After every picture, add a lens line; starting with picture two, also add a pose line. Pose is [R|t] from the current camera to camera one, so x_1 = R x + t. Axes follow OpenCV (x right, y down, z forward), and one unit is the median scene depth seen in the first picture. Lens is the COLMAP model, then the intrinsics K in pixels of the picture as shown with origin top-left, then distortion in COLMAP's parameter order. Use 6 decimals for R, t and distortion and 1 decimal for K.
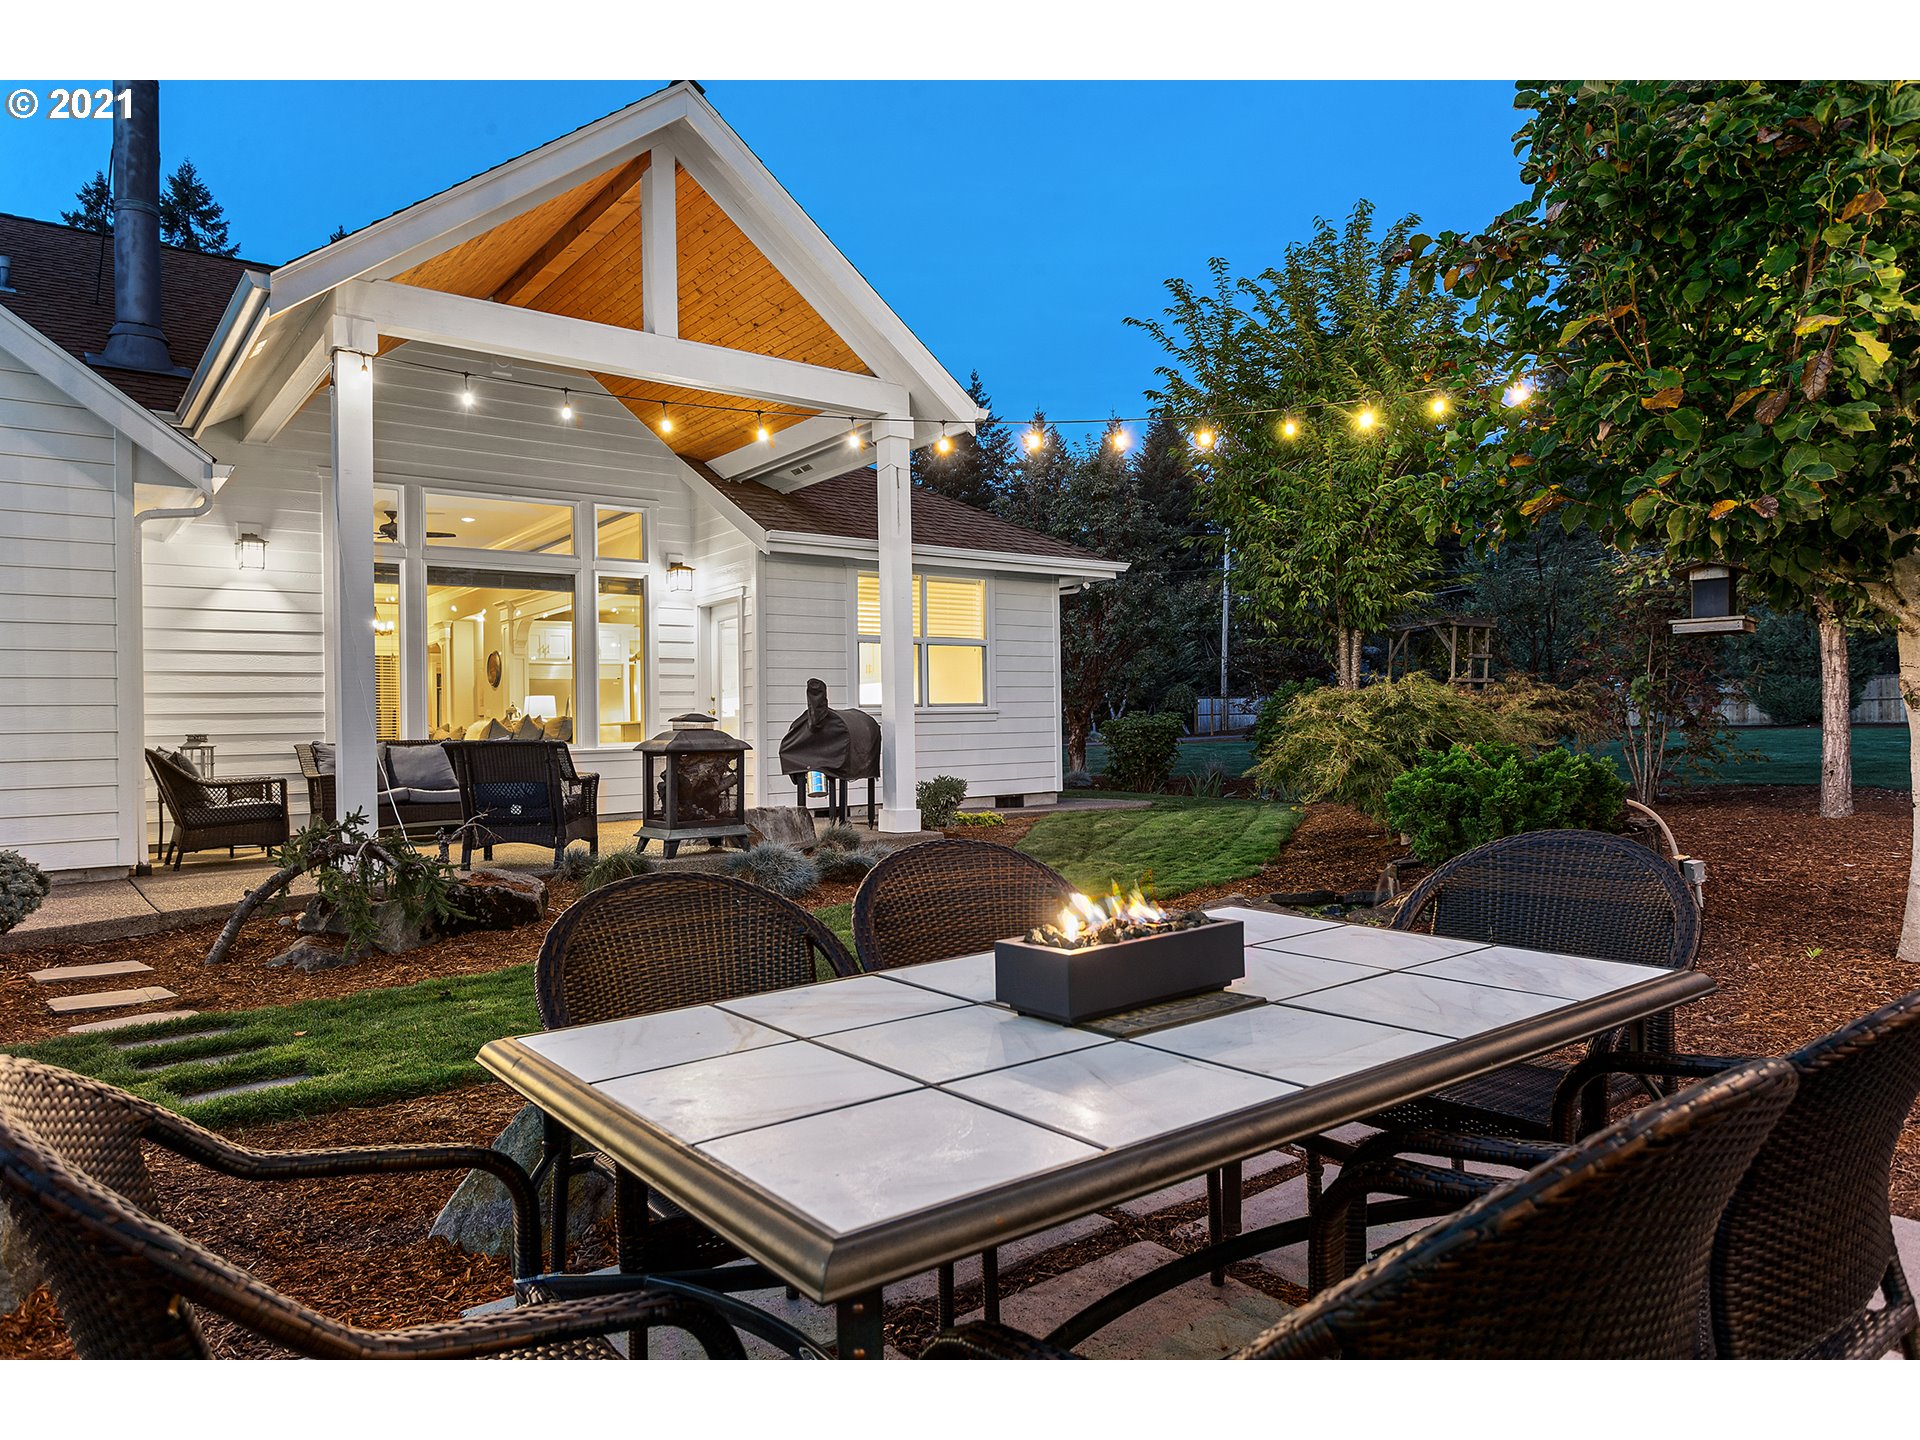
lens RADIAL K [[1229.2, 0, 967.5], [0, 1229.2, 717.6], [0, 0, 1]] dist [0.000708, 0.000458]
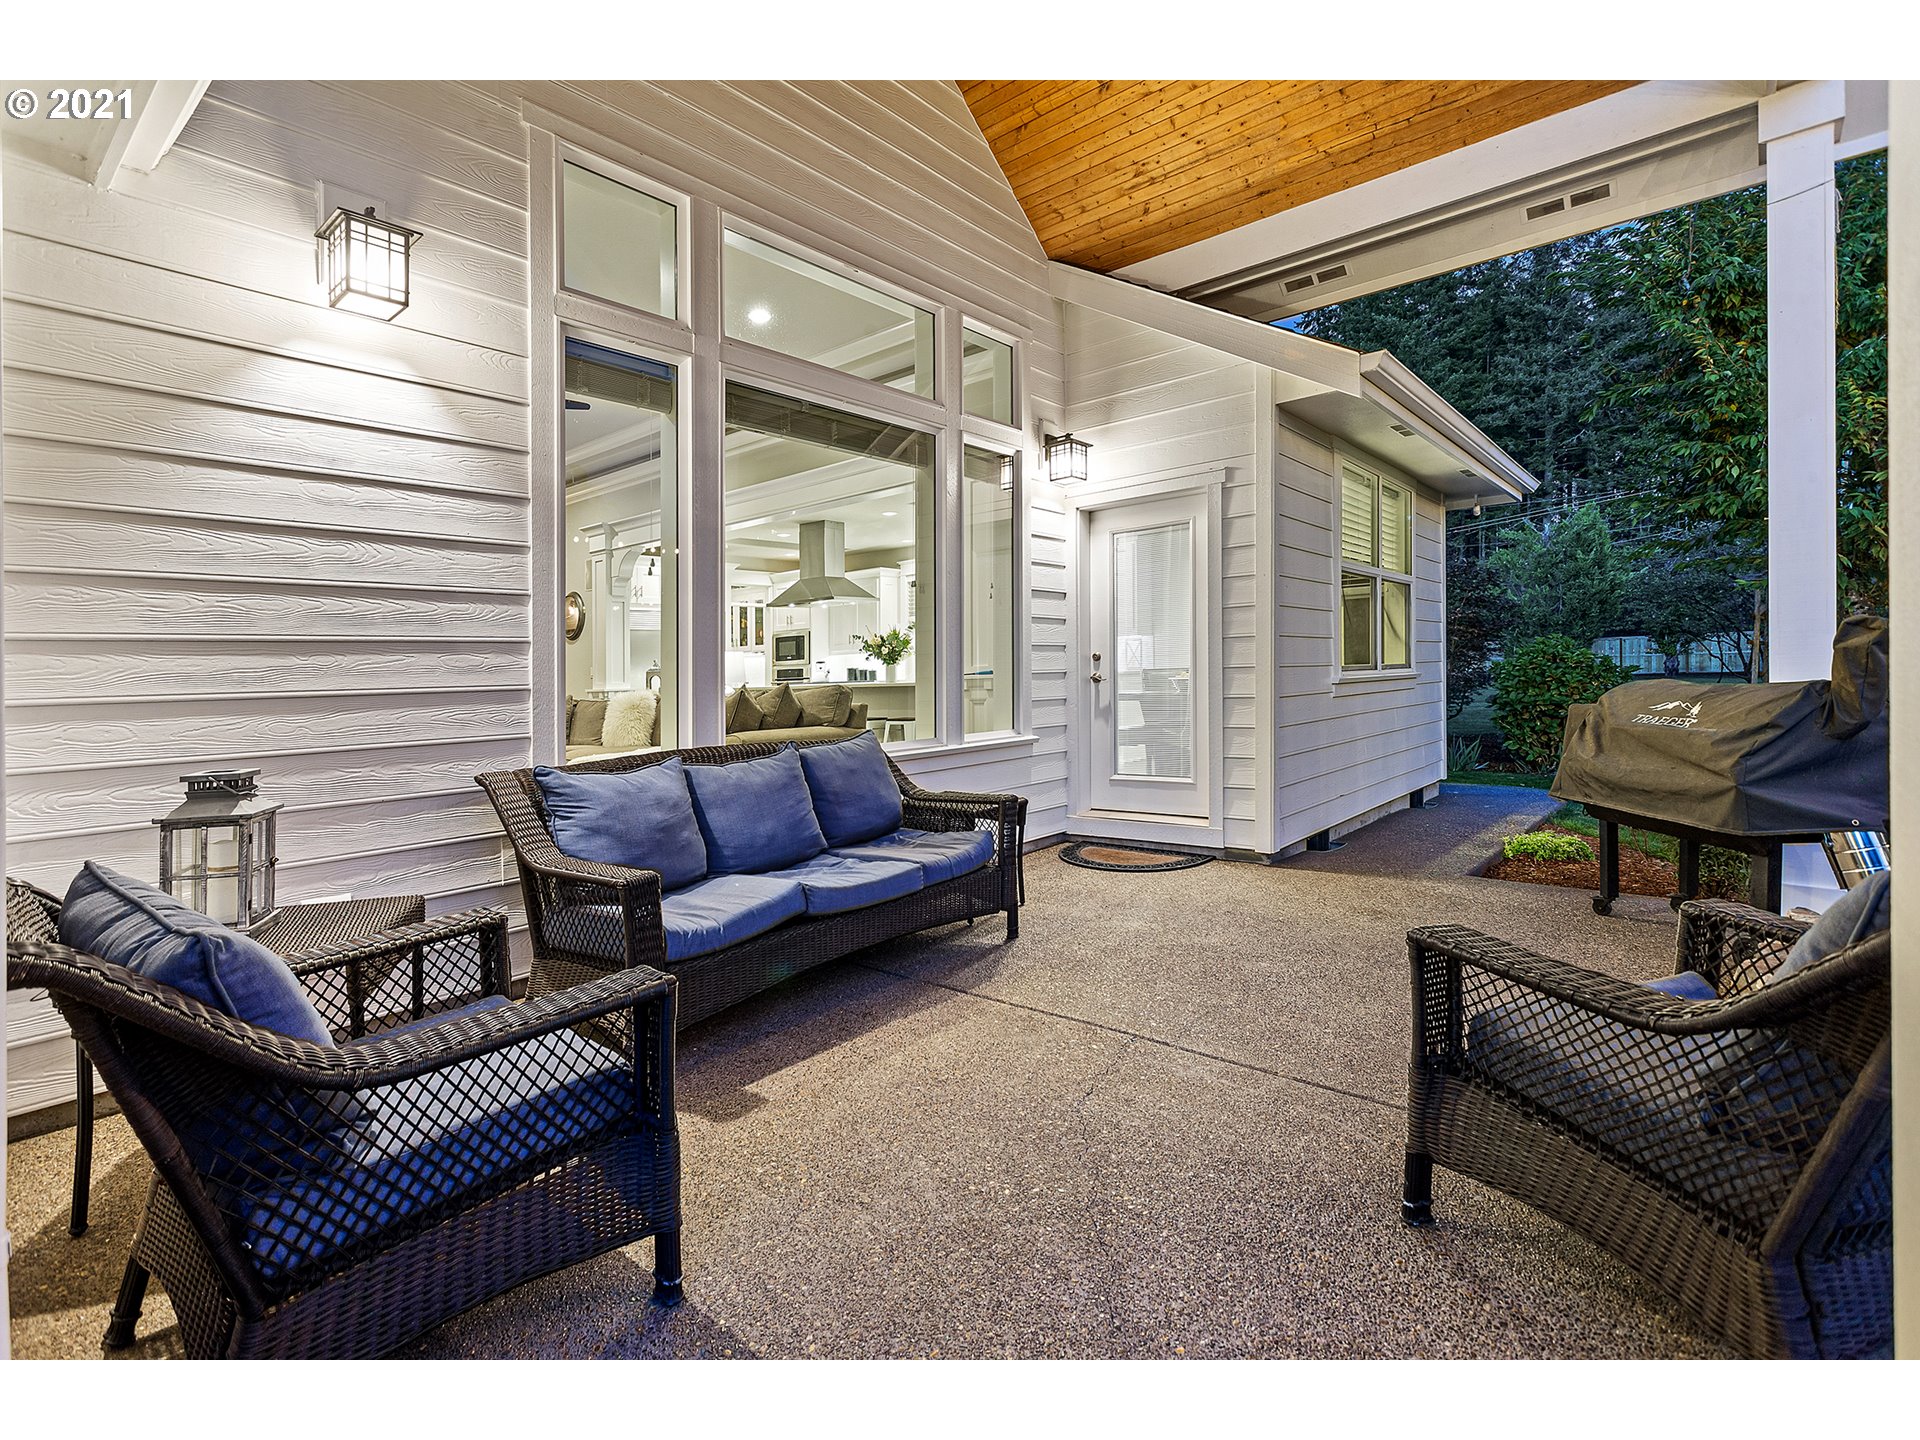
lens RADIAL K [[918.4, 0, 962.1], [0, 918.4, 663.4], [0, 0, 1]] dist [0.006914, 0.001218]
pose [[0.980598, 0.000217, 0.196032, -0.407091], [0.000842, 0.999986, -0.005319, -0.010533], [-0.196030, 0.005381, 0.980583, 0.611988]]
